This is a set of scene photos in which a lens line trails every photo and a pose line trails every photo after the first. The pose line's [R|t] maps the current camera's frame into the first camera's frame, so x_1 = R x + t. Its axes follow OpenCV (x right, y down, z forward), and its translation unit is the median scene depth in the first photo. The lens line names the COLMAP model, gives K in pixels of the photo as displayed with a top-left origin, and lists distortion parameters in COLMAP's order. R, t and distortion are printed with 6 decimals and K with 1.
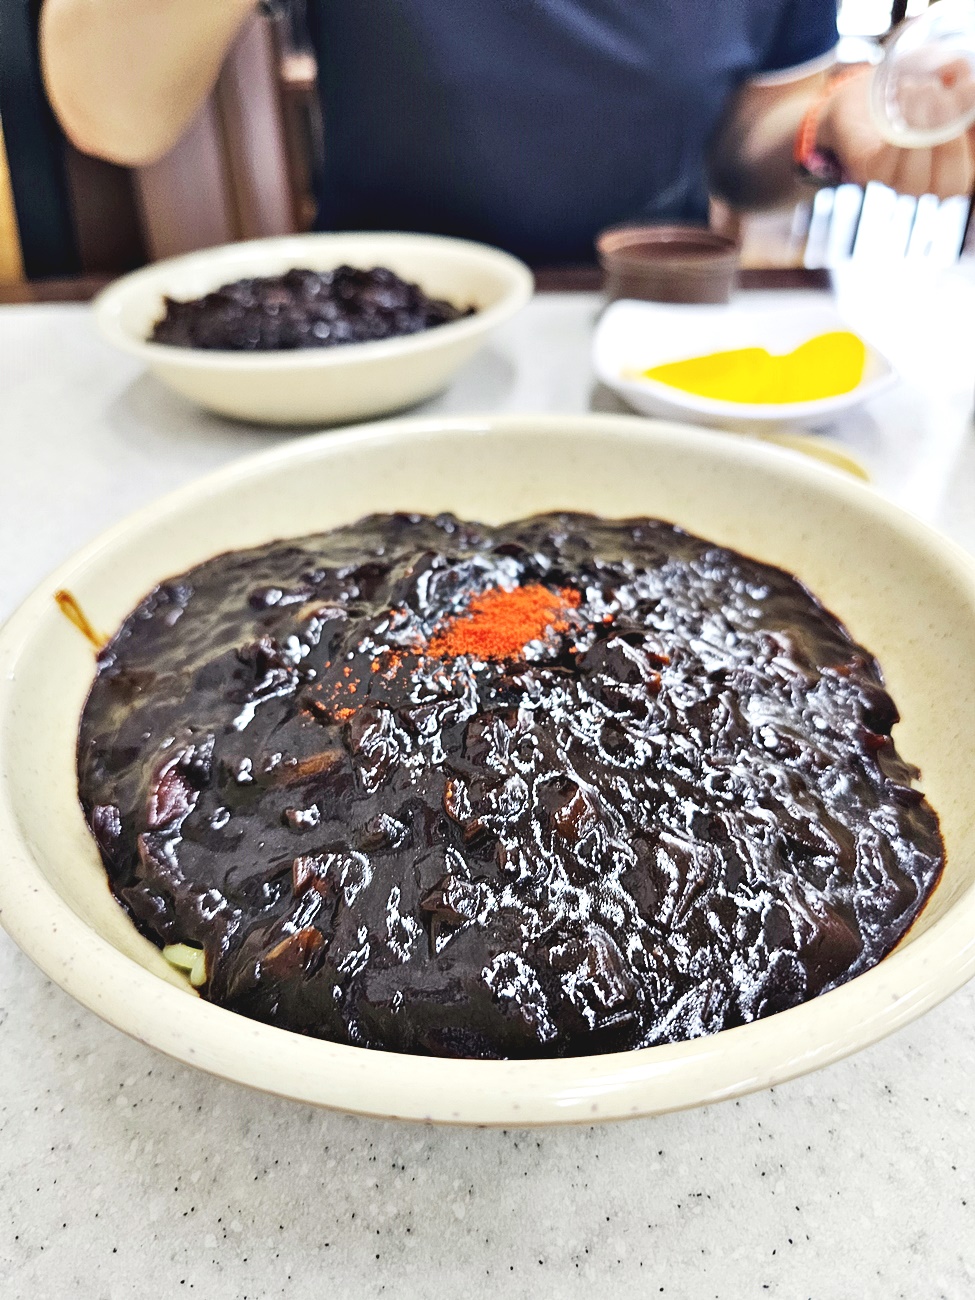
lens RADIAL K [[891.3, 0, 500.7], [0, 891.3, 650.2], [0, 0, 1]] dist [0.081833, -0.050952]
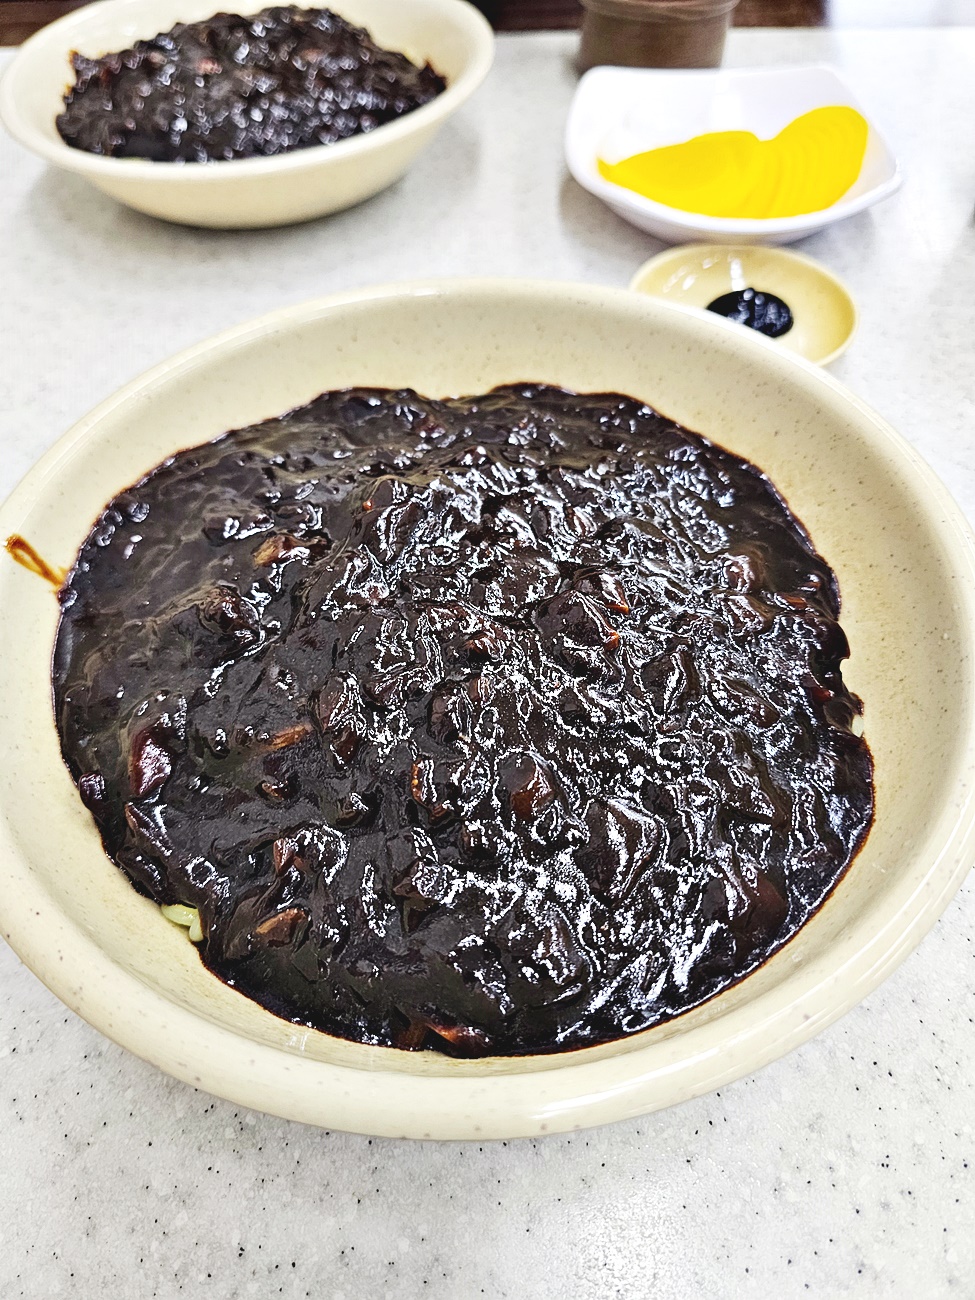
lens RADIAL K [[887.8, 0, 489.2], [0, 887.8, 641.2], [0, 0, 1]] dist [0.126990, -0.099238]
pose [[0.999701, -0.020631, 0.013133, 0.019689], [0.016058, 0.958754, 0.283783, -0.296341], [-0.018446, -0.283487, 0.958799, 0.024305]]
